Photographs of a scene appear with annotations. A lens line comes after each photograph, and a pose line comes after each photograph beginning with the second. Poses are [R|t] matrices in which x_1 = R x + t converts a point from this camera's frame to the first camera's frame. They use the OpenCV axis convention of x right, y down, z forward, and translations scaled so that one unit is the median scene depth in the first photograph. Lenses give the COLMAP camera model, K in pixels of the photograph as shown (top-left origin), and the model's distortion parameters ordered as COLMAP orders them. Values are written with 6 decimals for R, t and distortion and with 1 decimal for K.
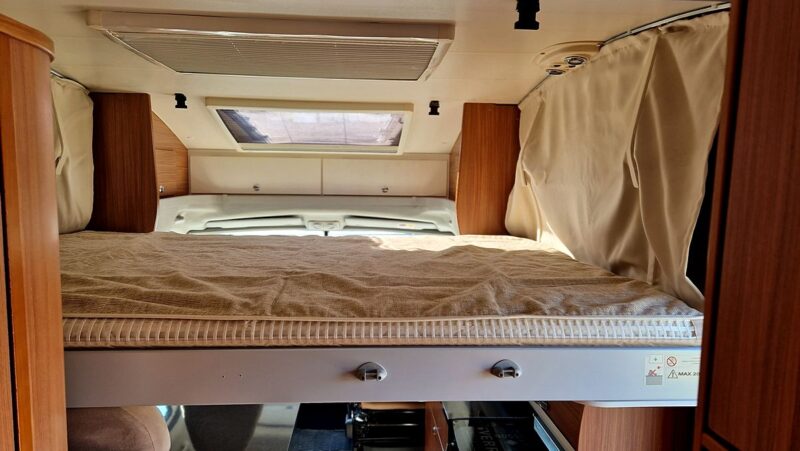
lens RADIAL K [[531.1, 0, 399.3], [0, 531.1, 222.2], [0, 0, 1]] dist [0.061863, -0.061312]
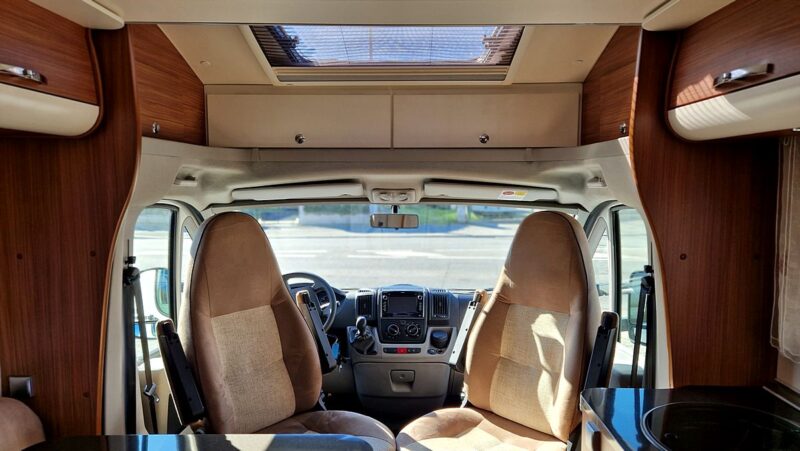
lens RADIAL K [[531.3, 0, 400.0], [0, 531.3, 225.5], [0, 0, 1]] dist [0.071470, -0.057332]
pose [[0.995751, -0.005019, -0.091952, -0.073529], [0.004554, 0.999976, -0.005260, 0.052850], [0.091977, 0.004819, 0.995750, 0.319023]]
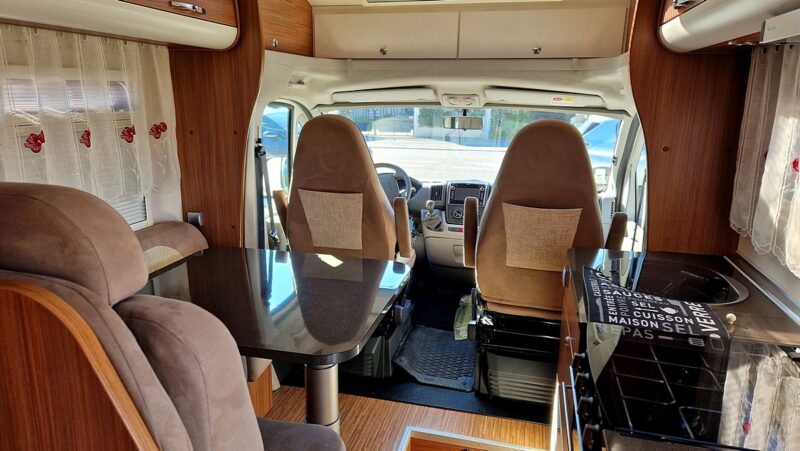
lens RADIAL K [[531.3, 0, 400.0], [0, 531.3, 225.5], [0, 0, 1]] dist [0.071470, -0.057332]
pose [[0.950228, 0.077323, -0.301809, 0.040610], [-0.031766, 0.987710, 0.153036, 0.080820], [0.309933, -0.135831, 0.941006, 0.156653]]
